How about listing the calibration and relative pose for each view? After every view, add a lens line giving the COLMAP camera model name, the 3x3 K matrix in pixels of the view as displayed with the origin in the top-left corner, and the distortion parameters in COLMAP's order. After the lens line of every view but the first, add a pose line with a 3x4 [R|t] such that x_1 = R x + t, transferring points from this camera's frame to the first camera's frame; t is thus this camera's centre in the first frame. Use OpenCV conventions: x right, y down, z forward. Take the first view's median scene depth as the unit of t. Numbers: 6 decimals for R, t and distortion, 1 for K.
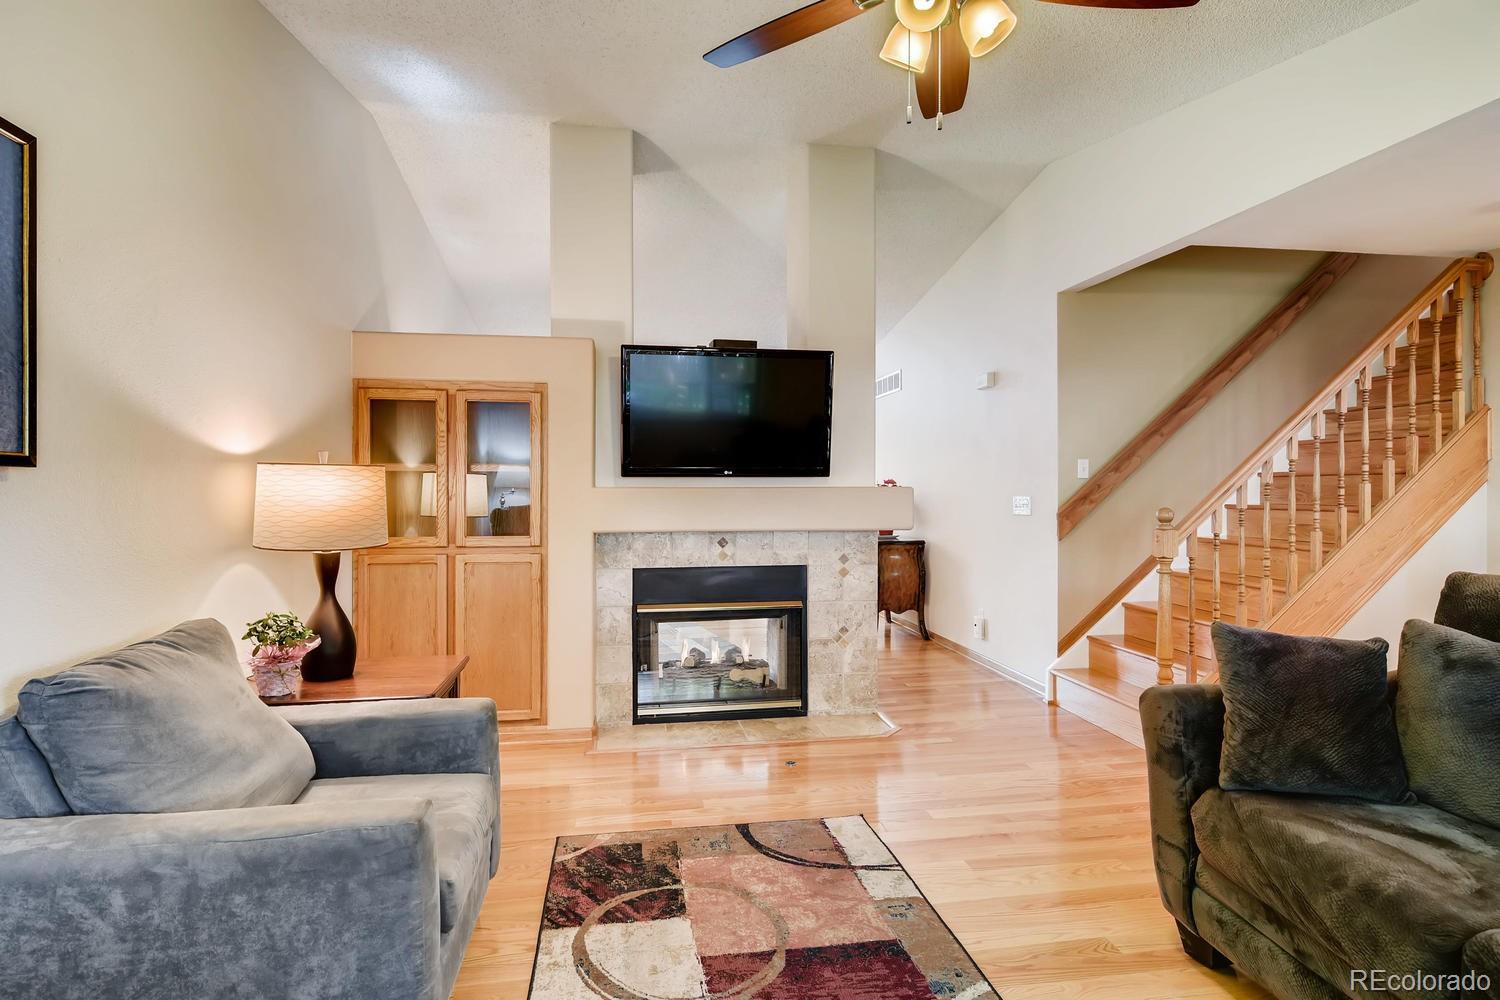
lens RADIAL K [[718.8, 0, 746.0], [0, 718.8, 489.1], [0, 0, 1]] dist [0.013518, -0.002360]
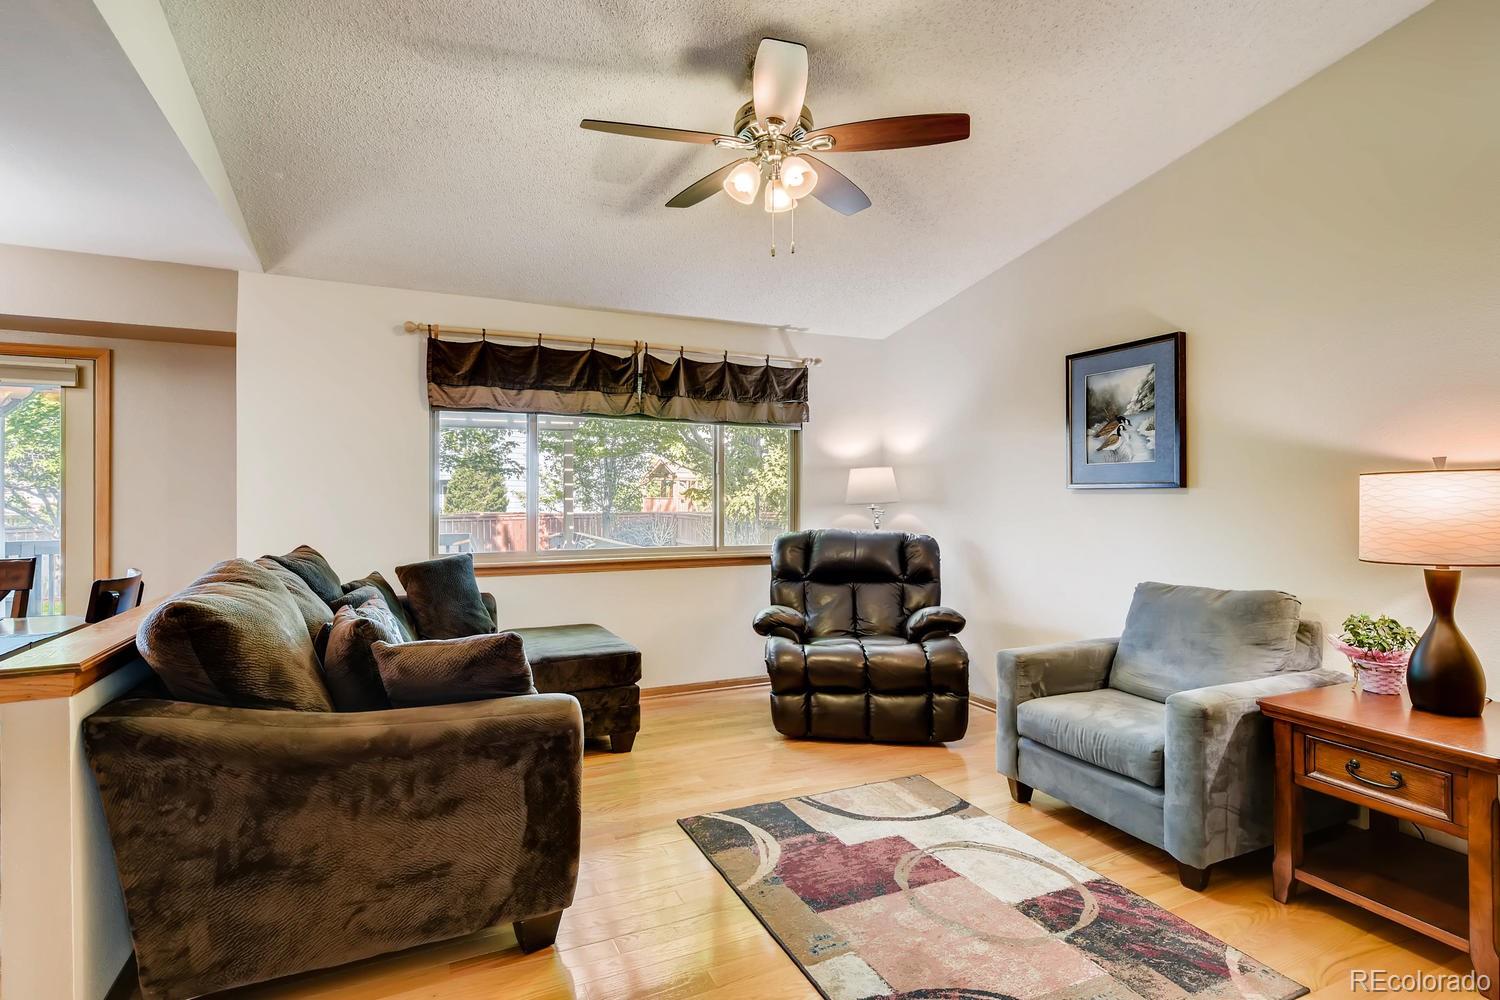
lens RADIAL K [[718.8, 0, 742.1], [0, 718.8, 495.7], [0, 0, 1]] dist [0.013518, -0.002360]
pose [[-0.958749, 0.001551, -0.284250, 0.589656], [-0.000544, 0.999973, 0.007291, -0.008992], [0.284253, 0.007145, -0.958723, 1.894377]]
